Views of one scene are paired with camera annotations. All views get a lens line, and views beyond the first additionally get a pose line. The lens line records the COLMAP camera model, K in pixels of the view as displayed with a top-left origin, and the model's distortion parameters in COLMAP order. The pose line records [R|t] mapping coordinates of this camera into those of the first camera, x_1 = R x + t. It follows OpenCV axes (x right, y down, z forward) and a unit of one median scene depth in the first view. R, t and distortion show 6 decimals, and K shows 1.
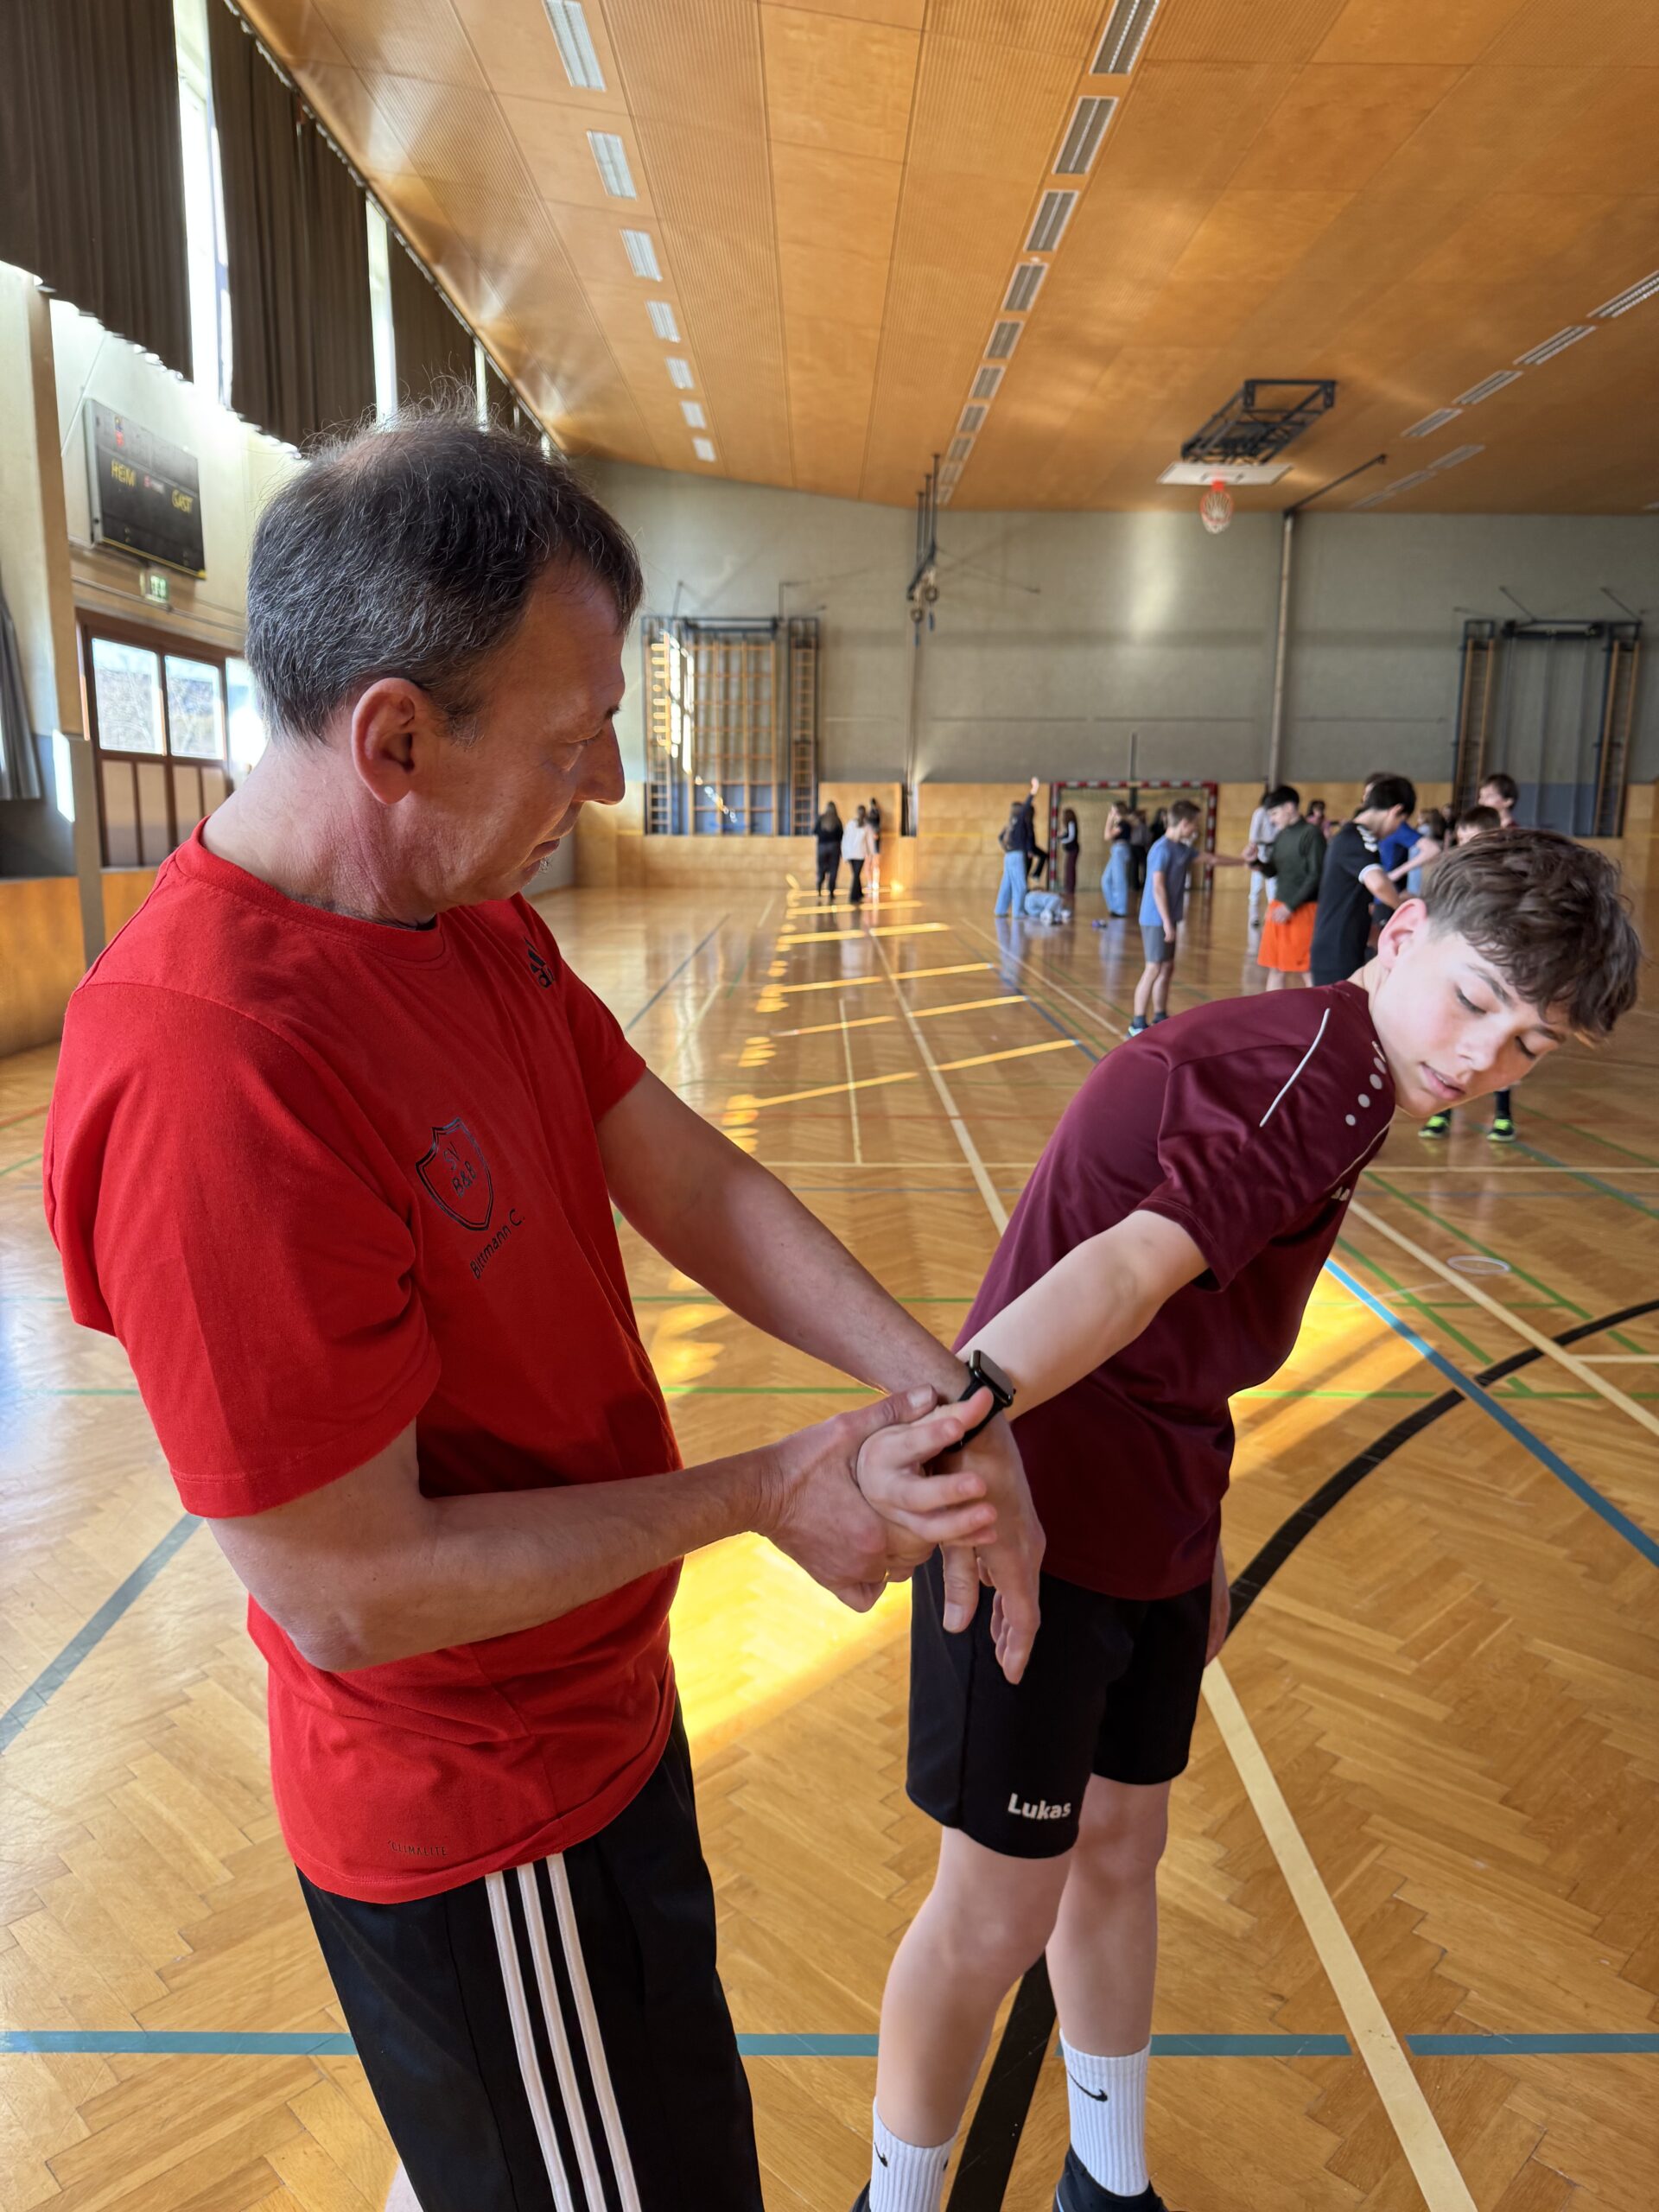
lens RADIAL K [[1578.3, 0, 821.7], [0, 1578.3, 1108.2], [0, 0, 1]] dist [-0.000383, -0.009279]
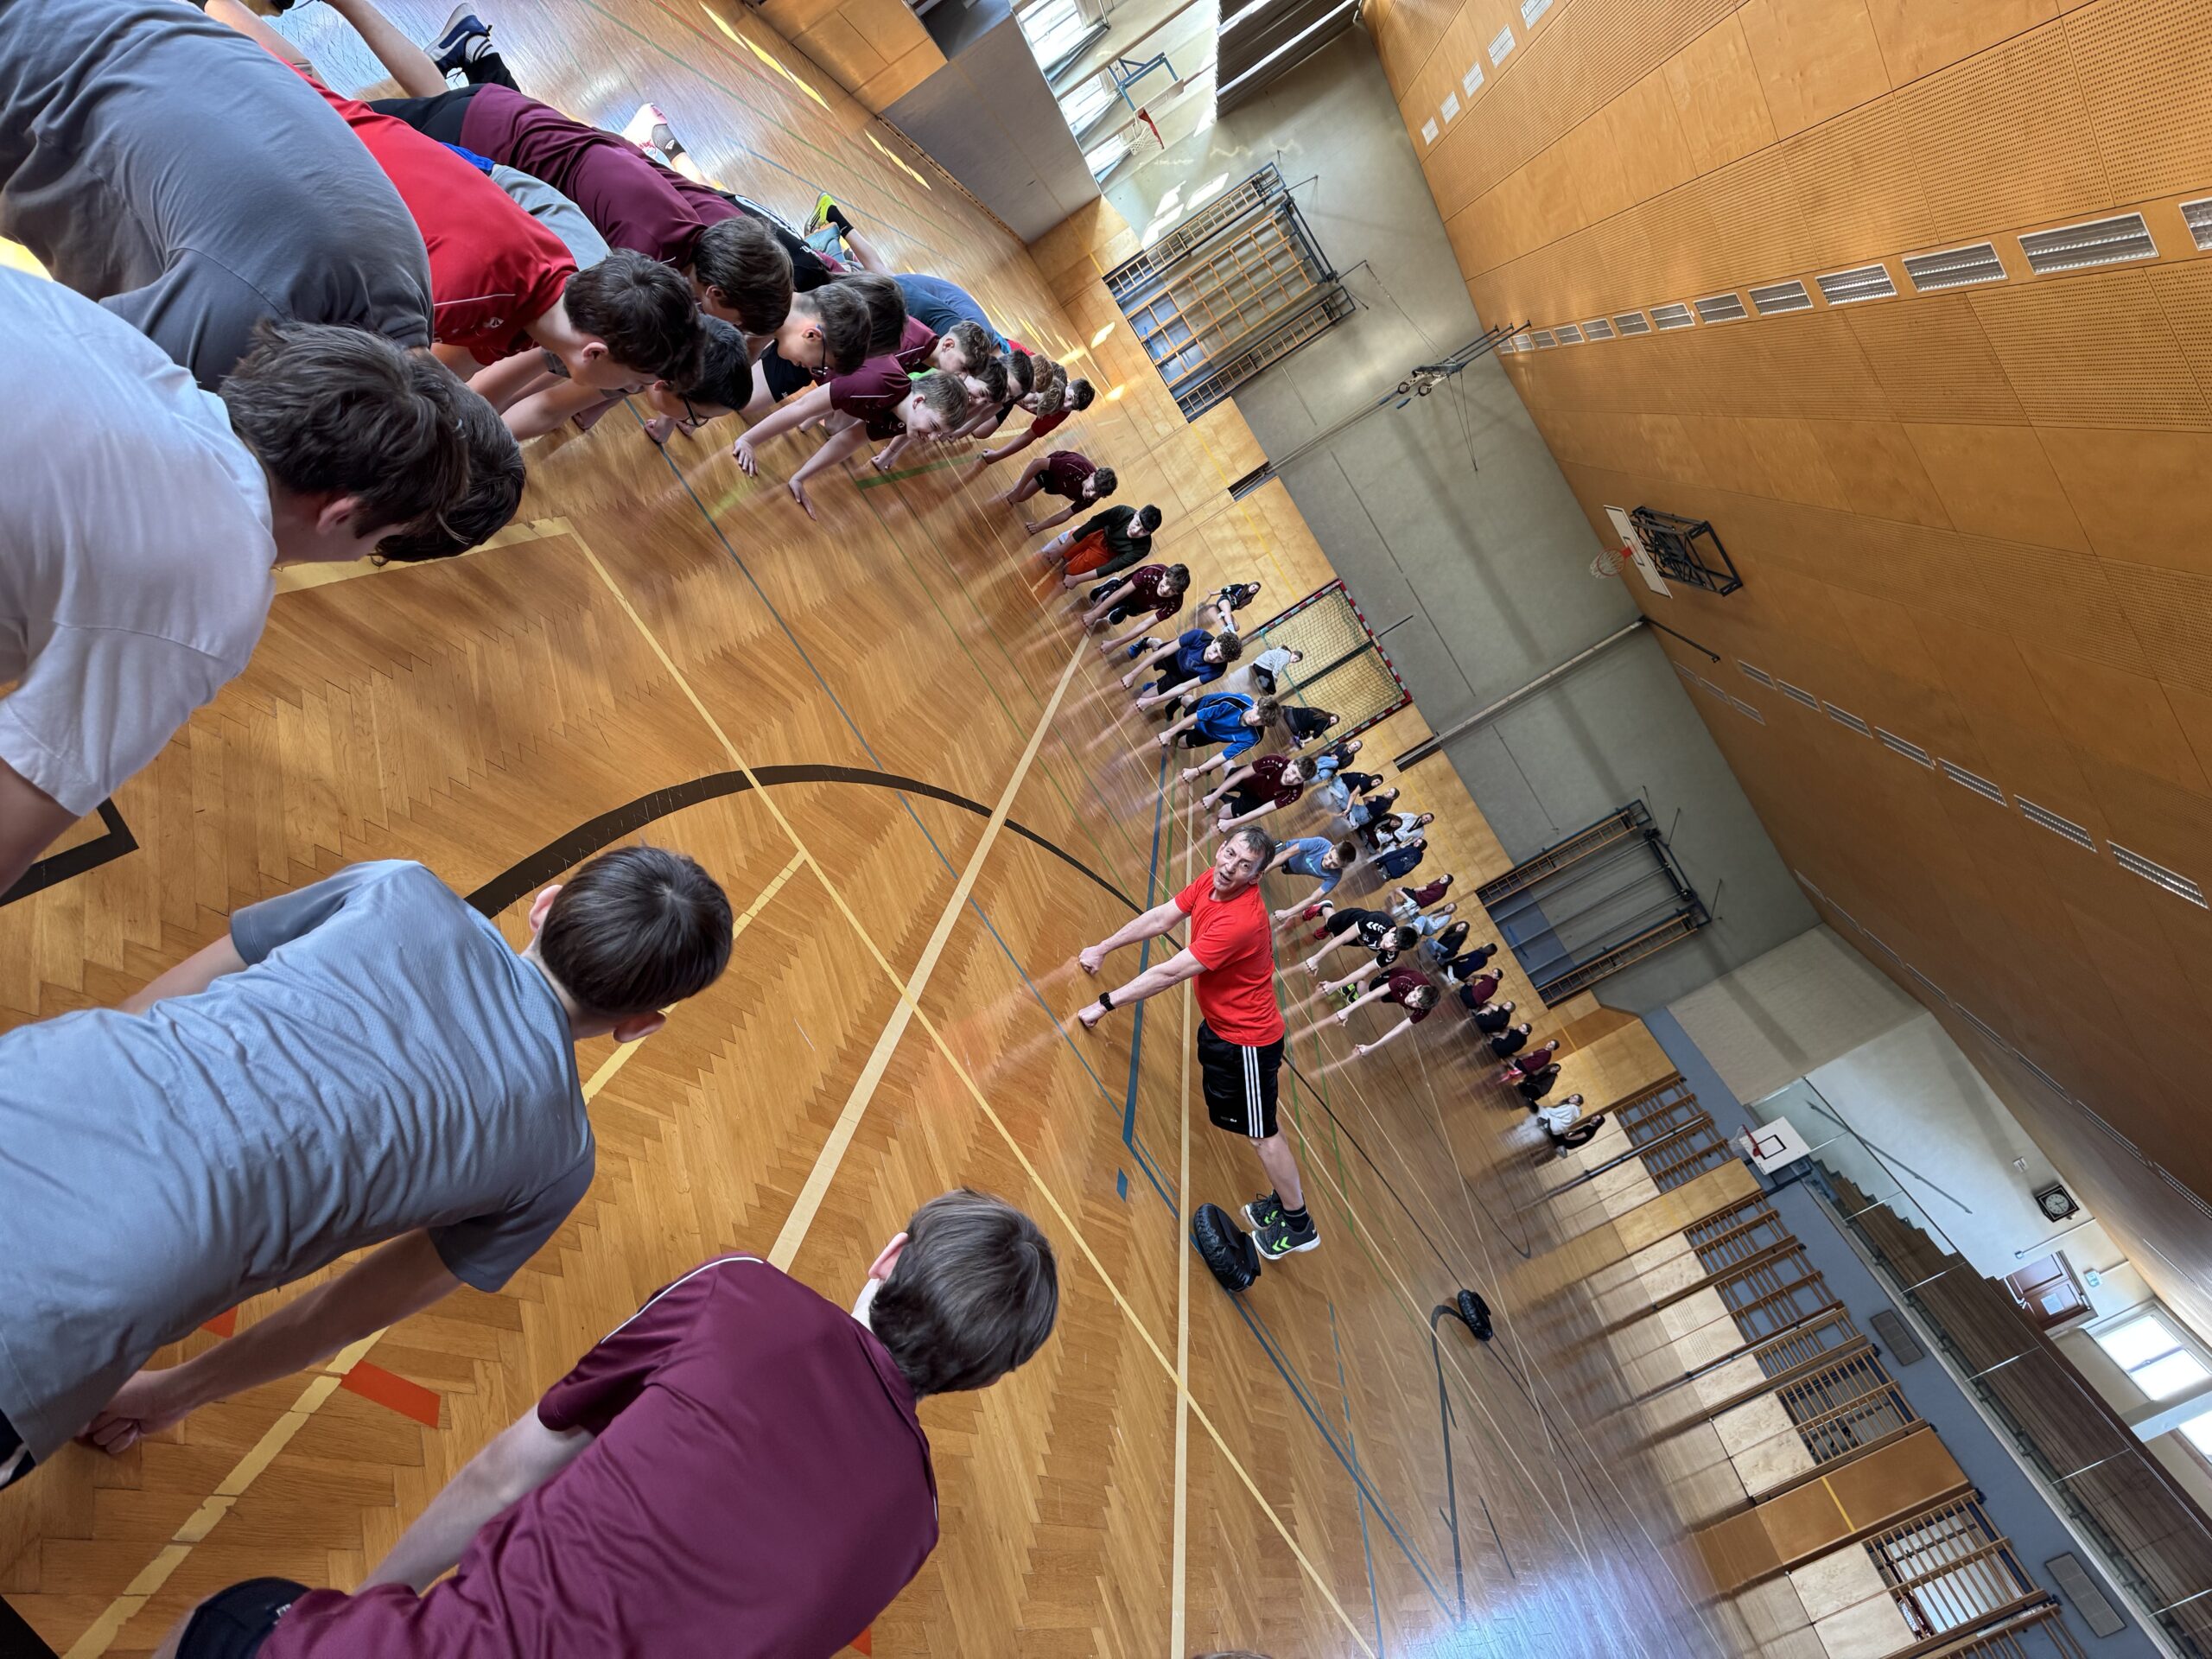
lens RADIAL K [[1578.3, 0, 1101.9], [0, 1578.3, 897.3], [0, 0, 1]] dist [-0.000383, -0.009279]
pose [[0.550954, 0.805187, 0.219373, -0.012020], [-0.829073, 0.558126, 0.033665, 0.028914], [-0.095331, -0.200424, 0.975060, -0.146561]]
